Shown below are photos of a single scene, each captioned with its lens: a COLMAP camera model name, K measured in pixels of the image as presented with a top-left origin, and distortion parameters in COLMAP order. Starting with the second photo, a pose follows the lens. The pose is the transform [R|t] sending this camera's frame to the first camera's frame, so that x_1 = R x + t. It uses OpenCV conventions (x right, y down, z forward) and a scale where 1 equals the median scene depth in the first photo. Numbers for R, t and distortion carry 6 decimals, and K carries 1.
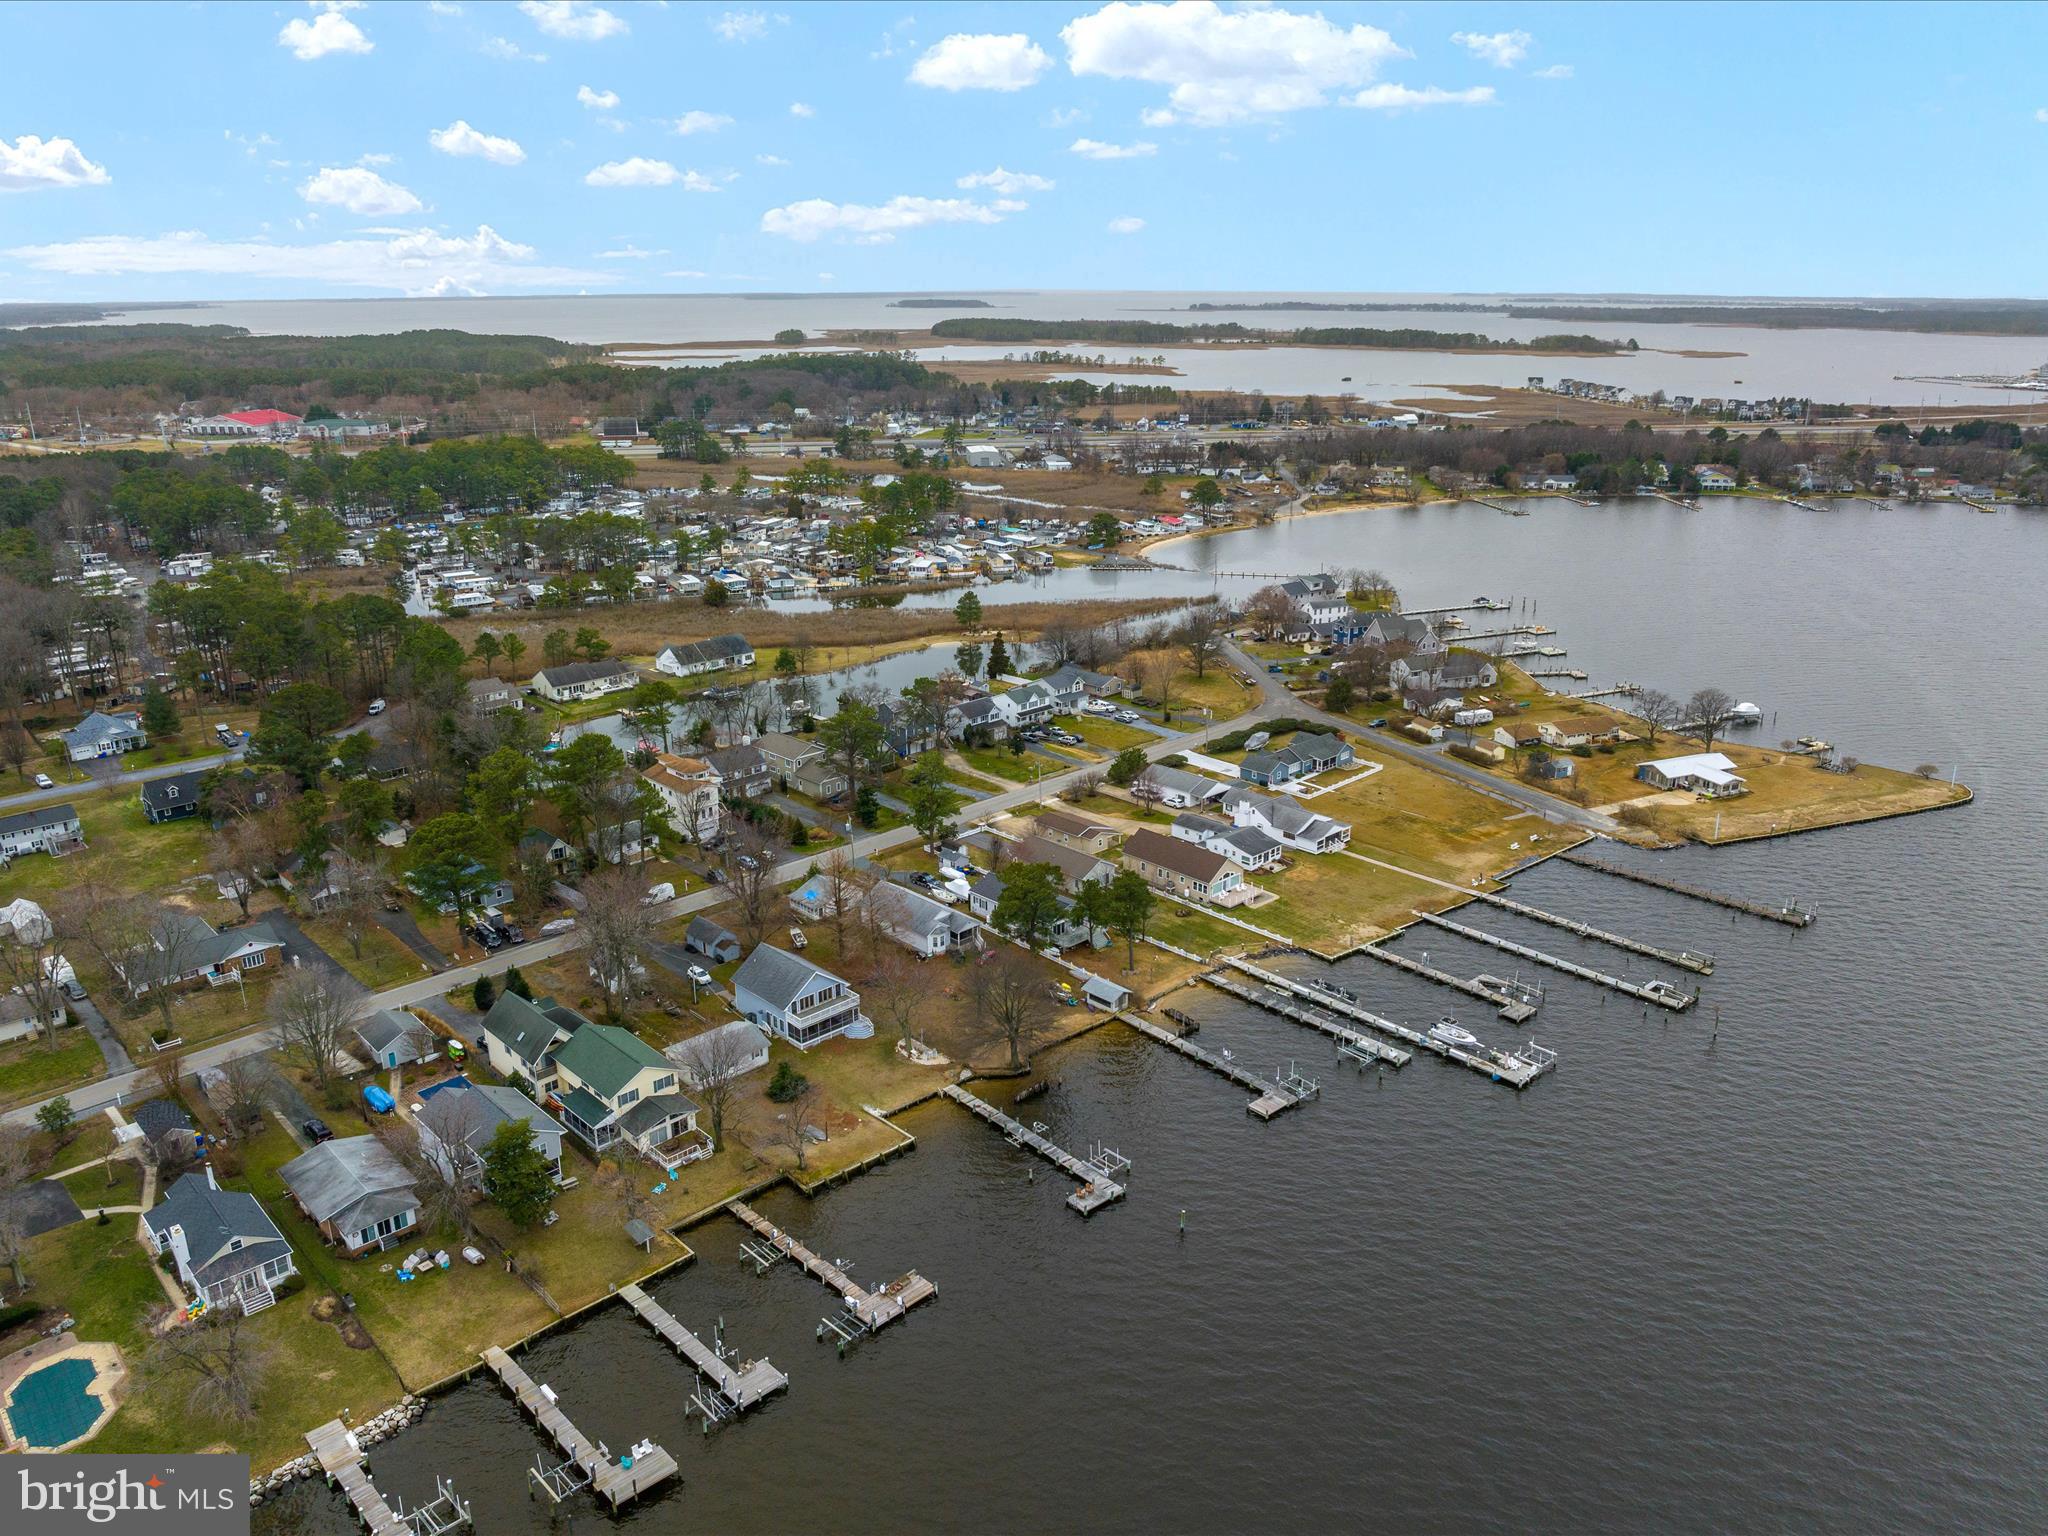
lens RADIAL K [[1448.2, 0, 1037.7], [0, 1448.2, 765.3], [0, 0, 1]] dist [-0.033649, -0.002880]
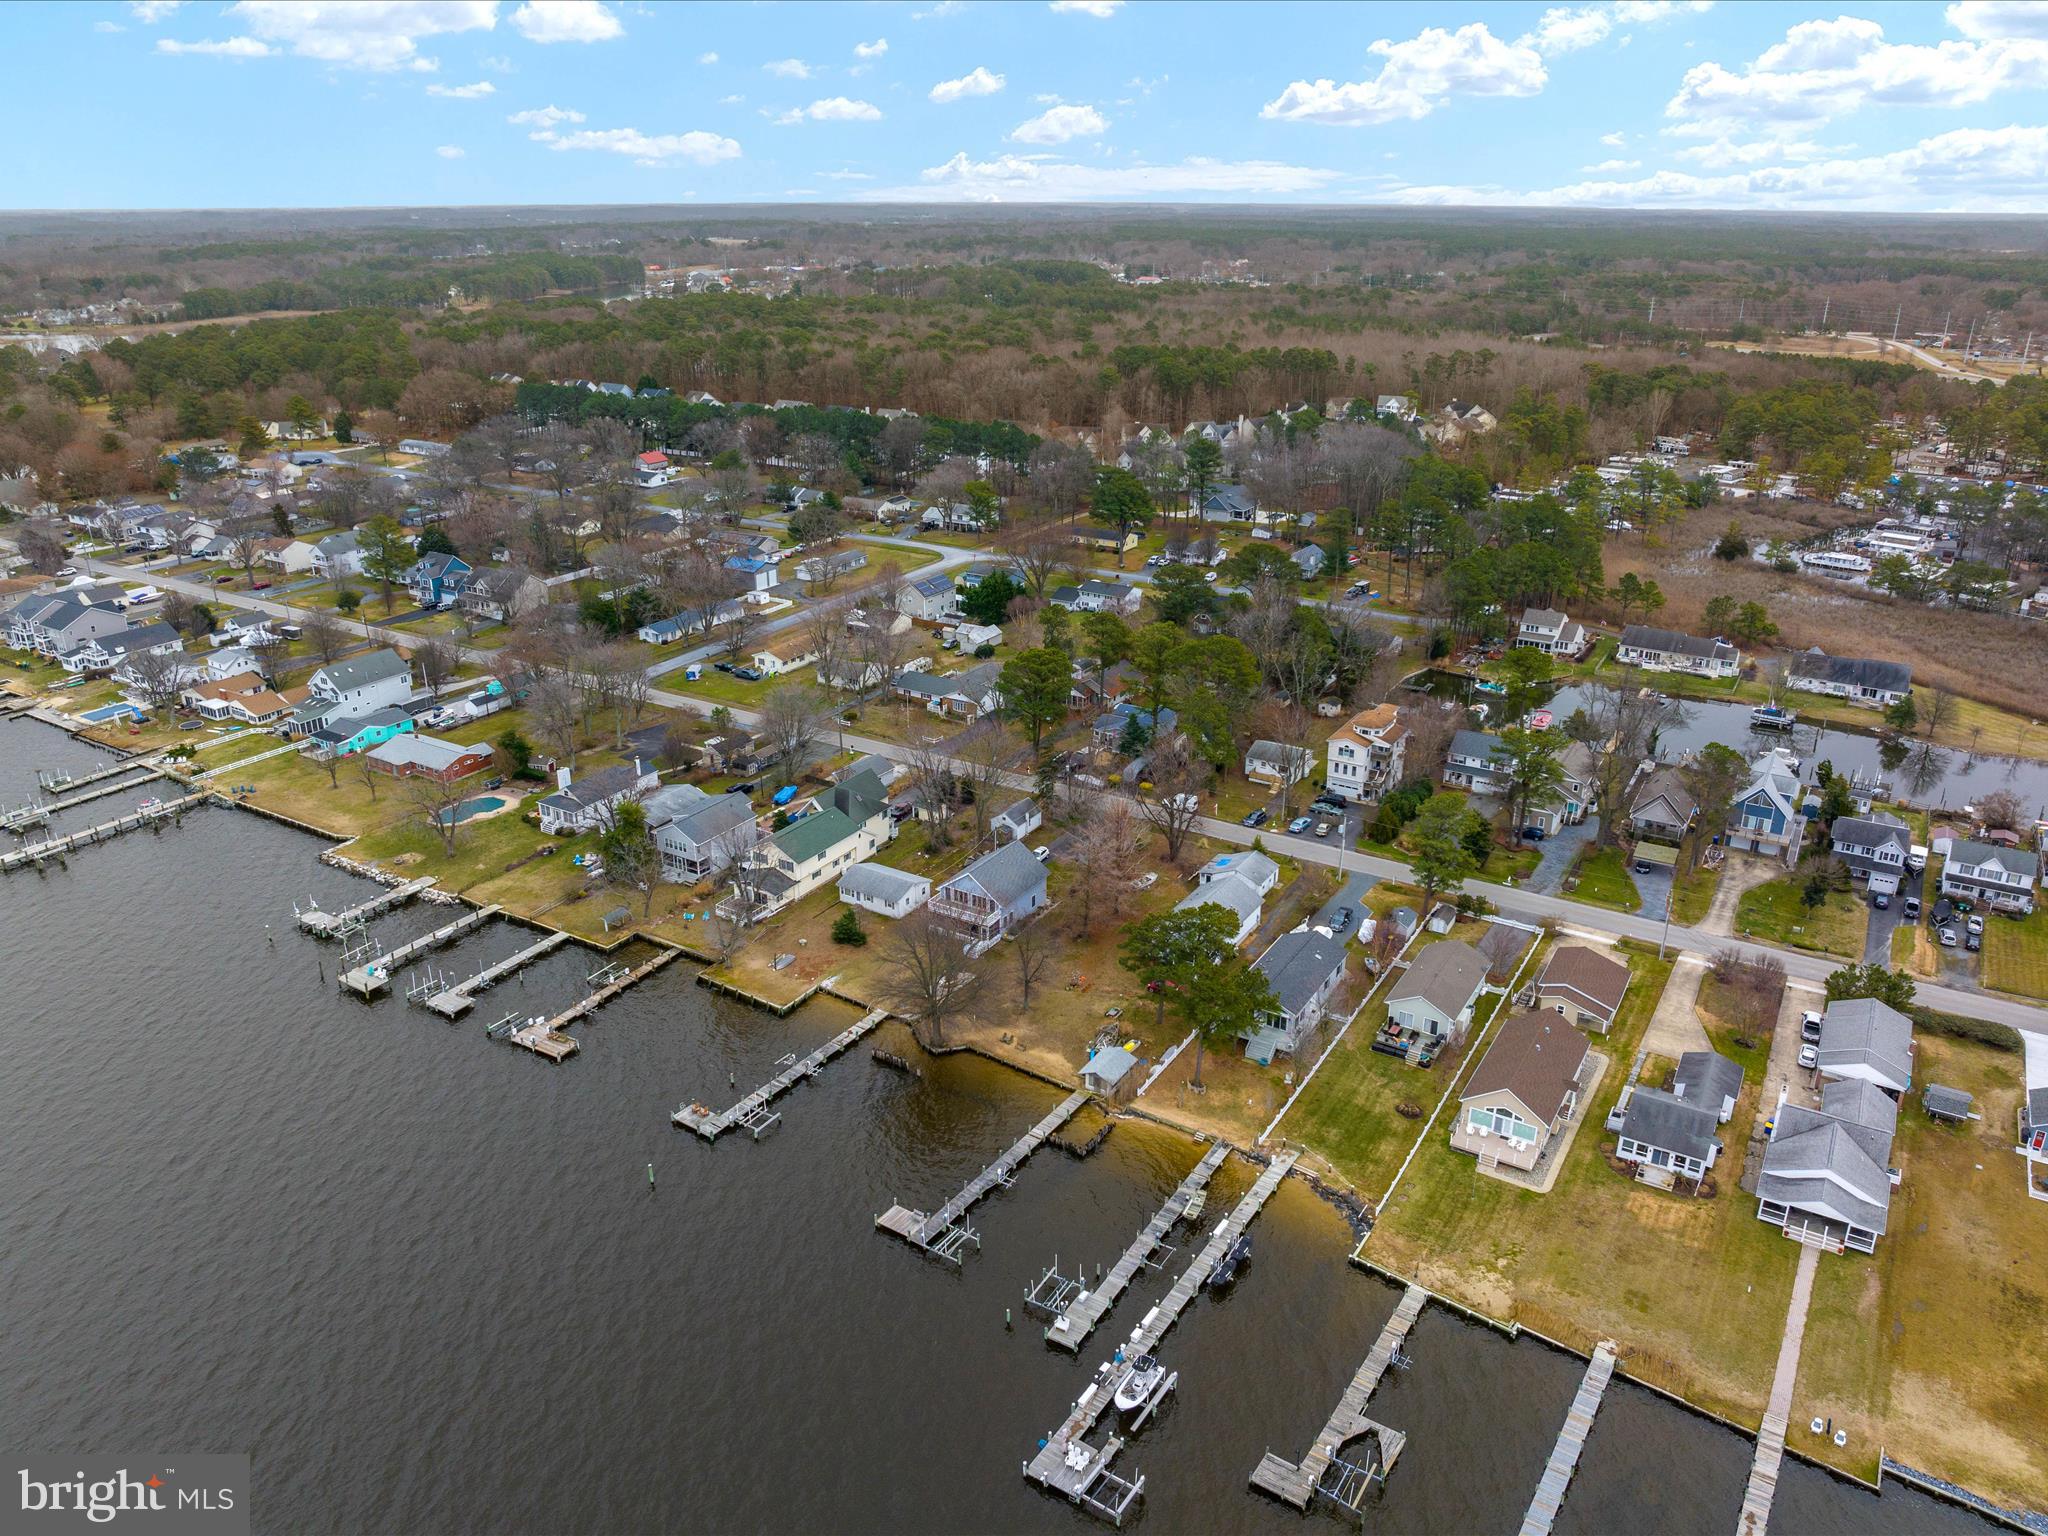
lens RADIAL K [[1448.2, 0, 1037.7], [0, 1448.2, 765.3], [0, 0, 1]] dist [-0.033649, -0.002880]
pose [[0.249545, 0.357893, -0.899800, 0.489165], [-0.307292, 0.910438, 0.276902, -0.146059], [0.918313, 0.207402, 0.337172, 0.448716]]
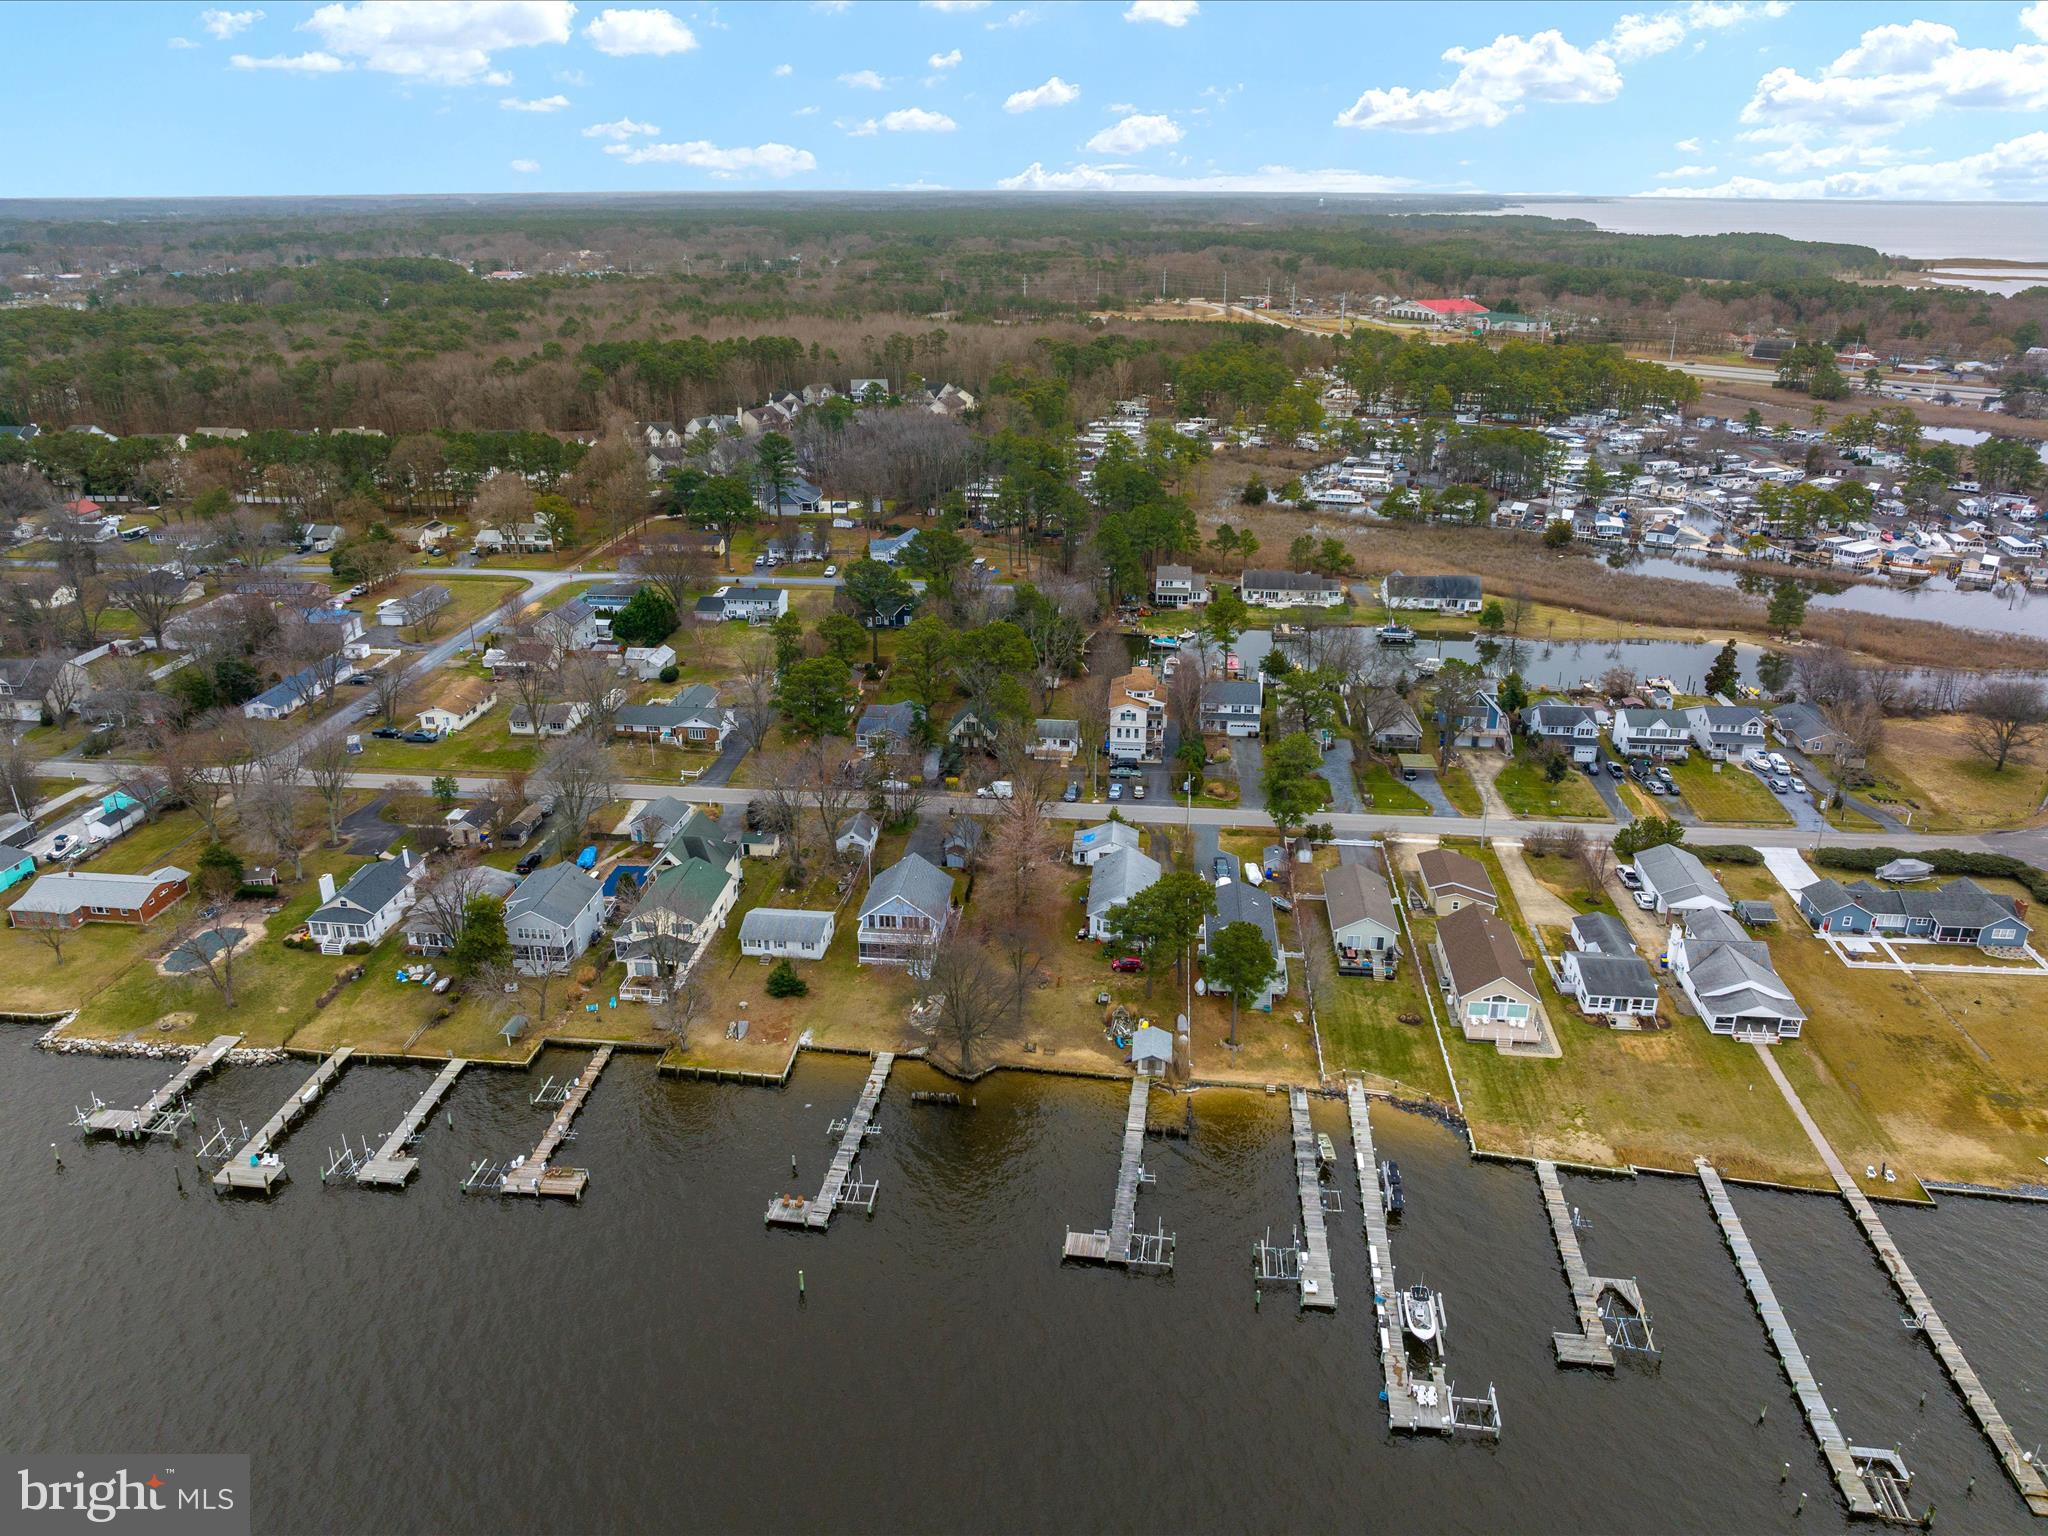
lens RADIAL K [[1448.2, 0, 1037.7], [0, 1448.2, 765.3], [0, 0, 1]] dist [-0.033649, -0.002880]
pose [[0.647444, 0.288048, -0.705581, 0.372748], [-0.243401, 0.955489, 0.166726, -0.082392], [0.722200, 0.063793, 0.688736, 0.256564]]
